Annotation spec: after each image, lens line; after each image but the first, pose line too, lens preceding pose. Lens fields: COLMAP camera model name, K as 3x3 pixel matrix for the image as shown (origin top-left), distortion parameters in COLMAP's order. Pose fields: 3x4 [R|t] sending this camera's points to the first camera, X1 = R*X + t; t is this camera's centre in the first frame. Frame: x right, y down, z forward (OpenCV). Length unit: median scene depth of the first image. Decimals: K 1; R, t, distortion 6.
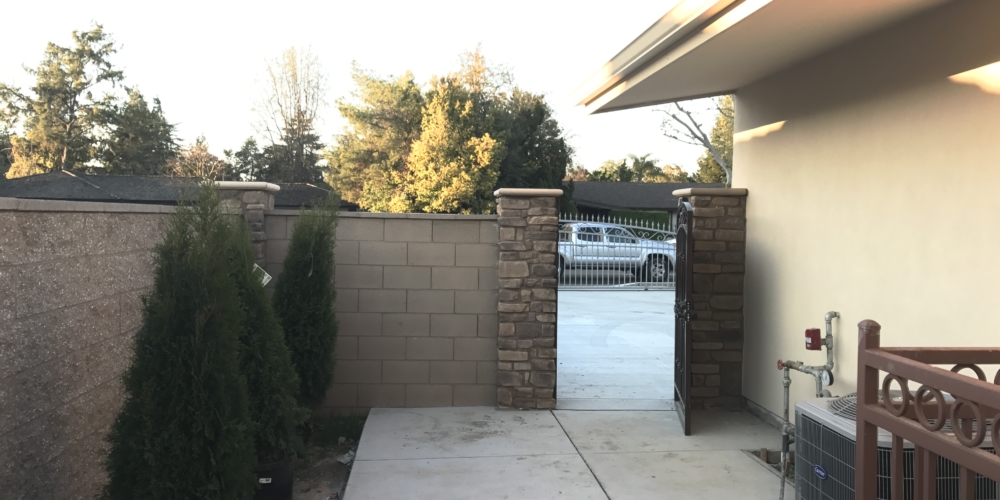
lens RADIAL K [[810.7, 0, 495.1], [0, 810.7, 225.7], [0, 0, 1]] dist [0.005216, 0.011866]
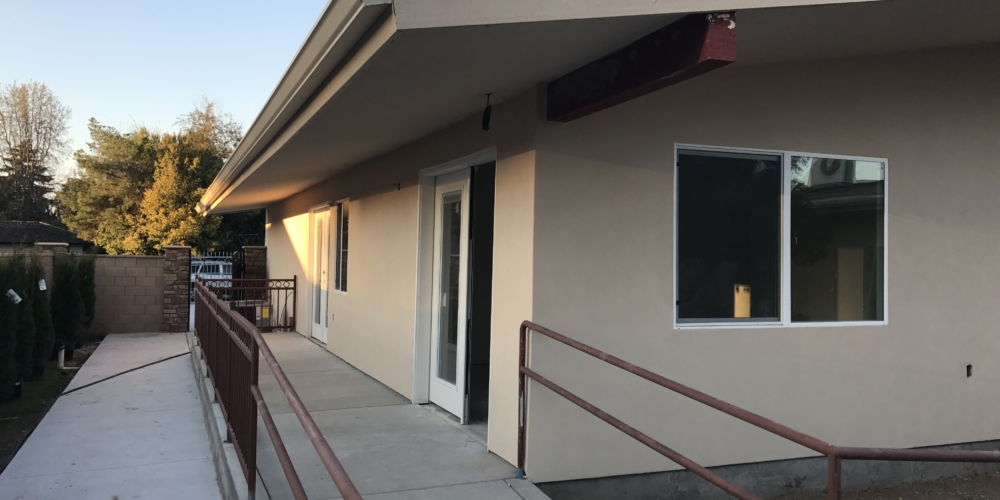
lens RADIAL K [[810.7, 0, 495.1], [0, 810.7, 225.7], [0, 0, 1]] dist [0.005216, 0.011866]
pose [[0.956142, 0.011780, 0.292667, 0.040511], [0.000870, 0.999072, -0.043054, 0.000313], [-0.292902, 0.041420, 0.955245, -0.283938]]
